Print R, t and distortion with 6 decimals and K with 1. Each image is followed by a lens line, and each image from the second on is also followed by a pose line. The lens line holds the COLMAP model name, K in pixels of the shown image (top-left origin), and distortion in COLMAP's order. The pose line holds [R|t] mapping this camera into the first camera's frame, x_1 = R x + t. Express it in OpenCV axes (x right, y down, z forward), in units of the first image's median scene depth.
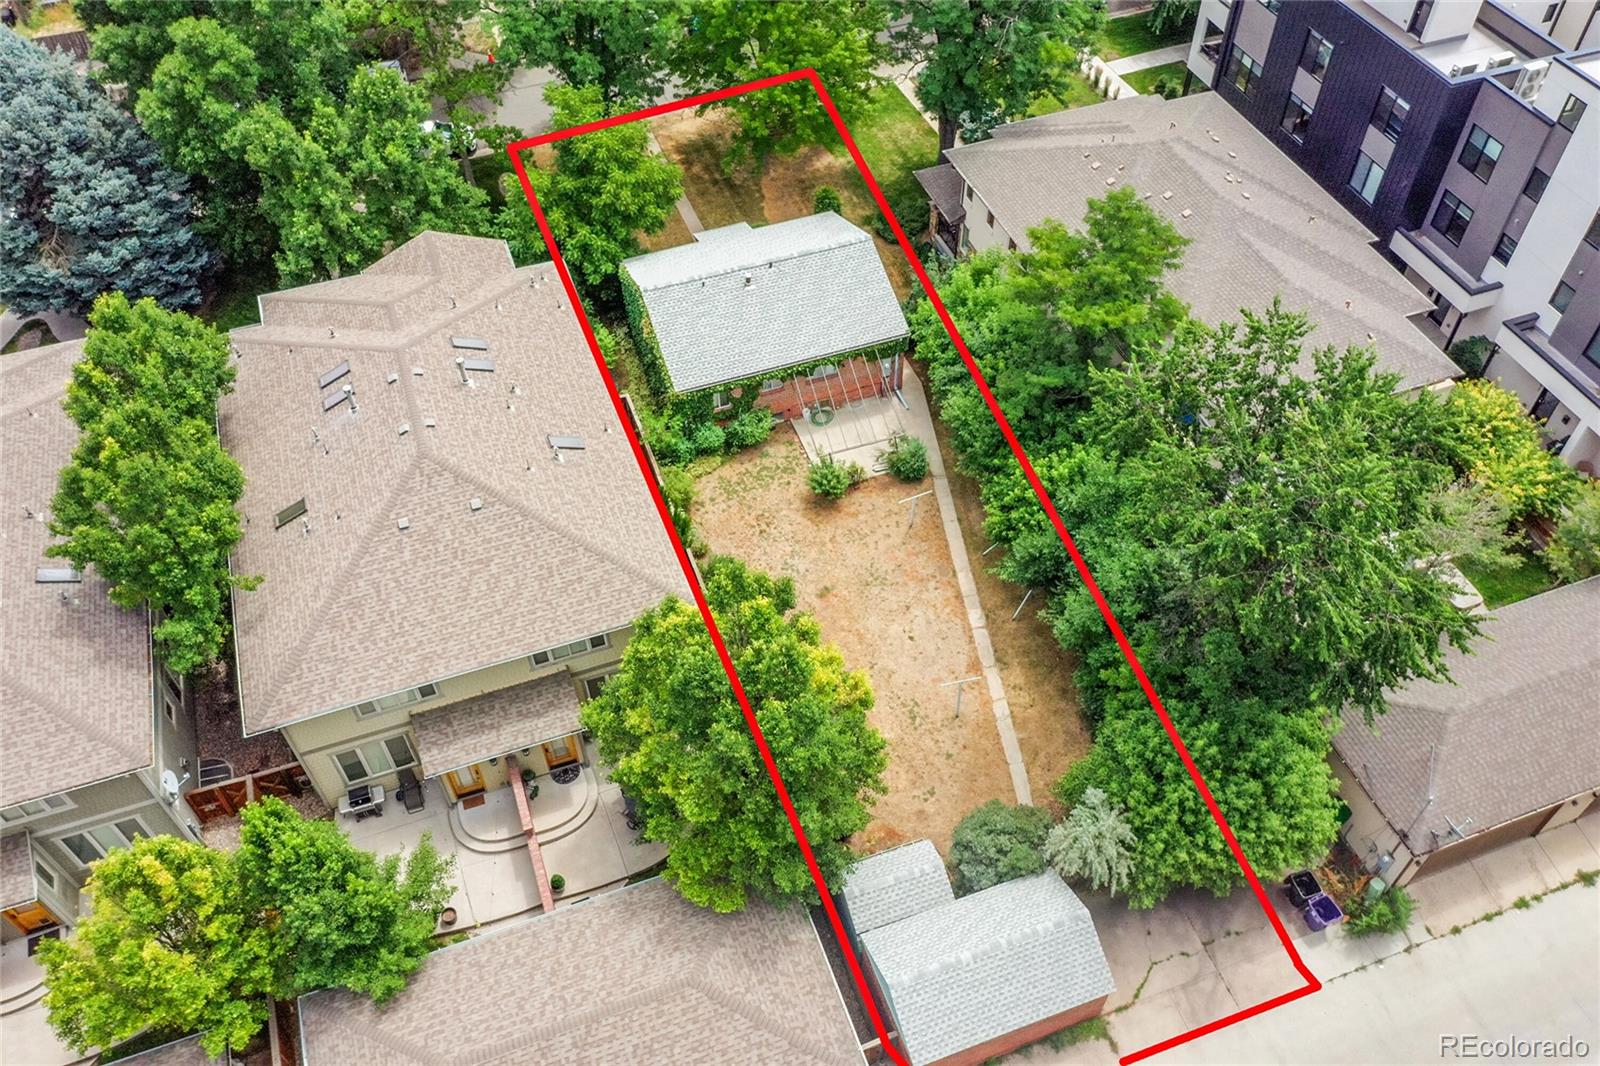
lens RADIAL K [[1267.9, 0, 800.3], [0, 1267.9, 535.1], [0, 0, 1]] dist [0.006056, -0.004973]
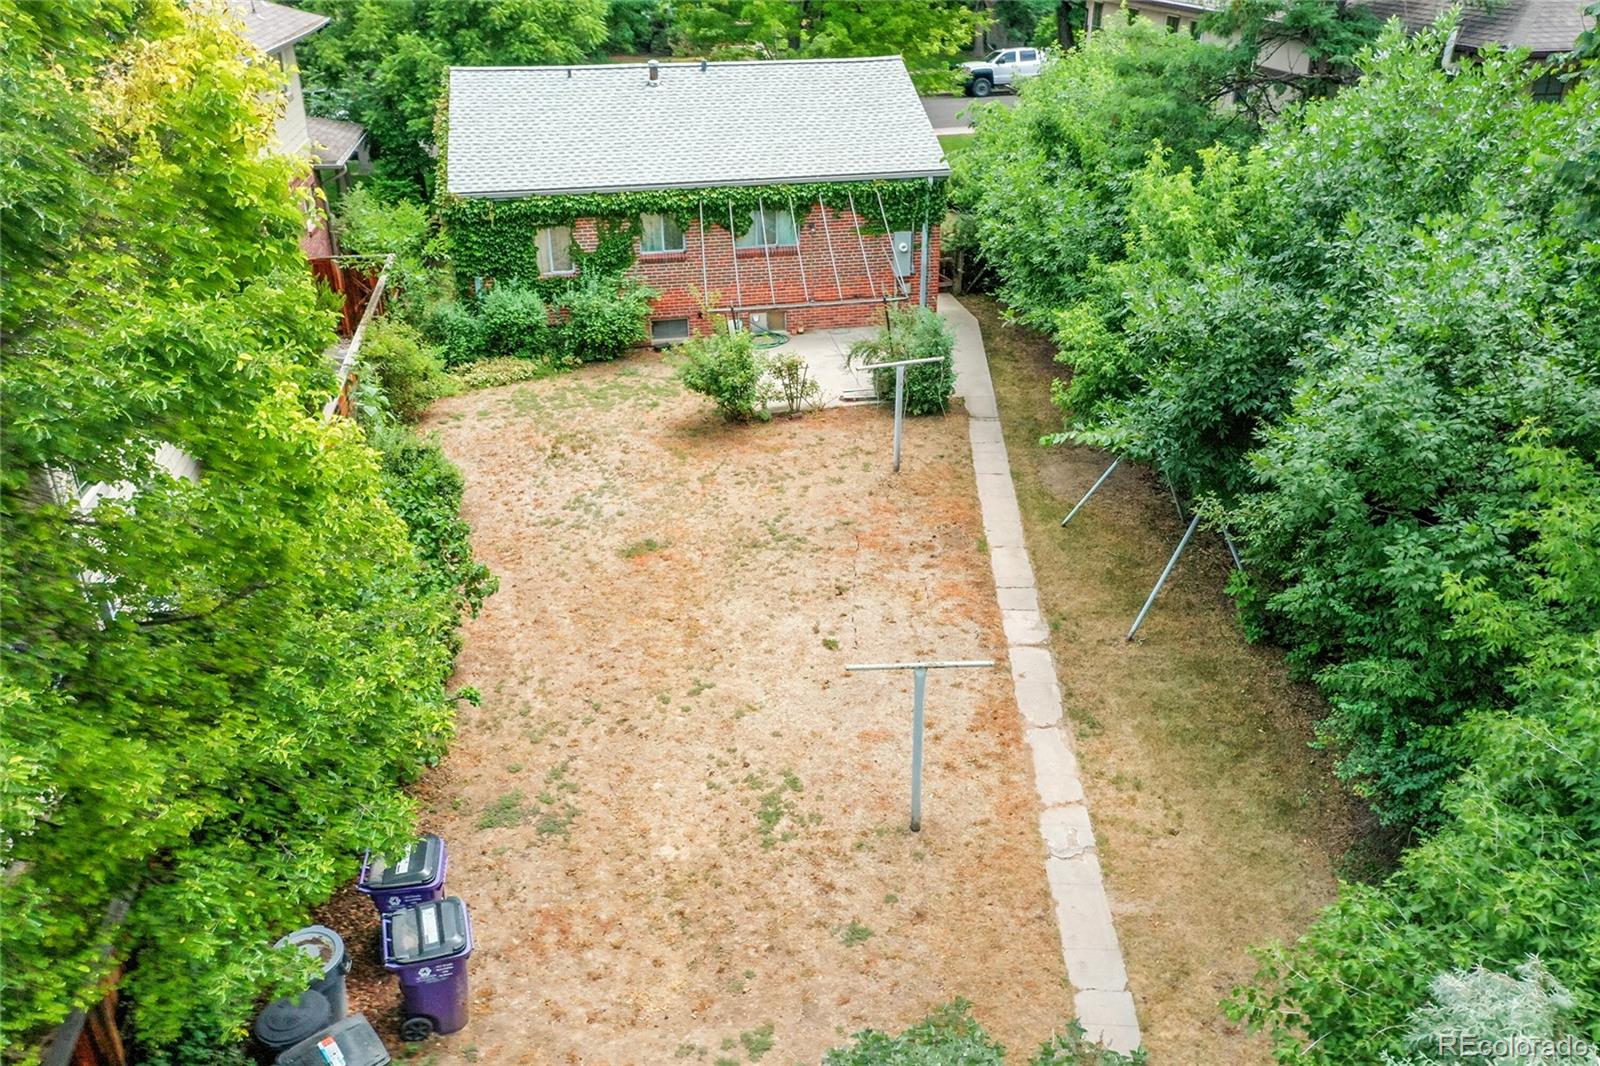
lens RADIAL K [[1267.9, 0, 796.0], [0, 1267.9, 526.5], [0, 0, 1]] dist [0.006056, -0.004973]
pose [[0.984105, 0.083637, -0.156659, 0.130101], [-0.137620, 0.916715, -0.375093, 0.184062], [0.112240, 0.390690, 0.913654, 0.659213]]
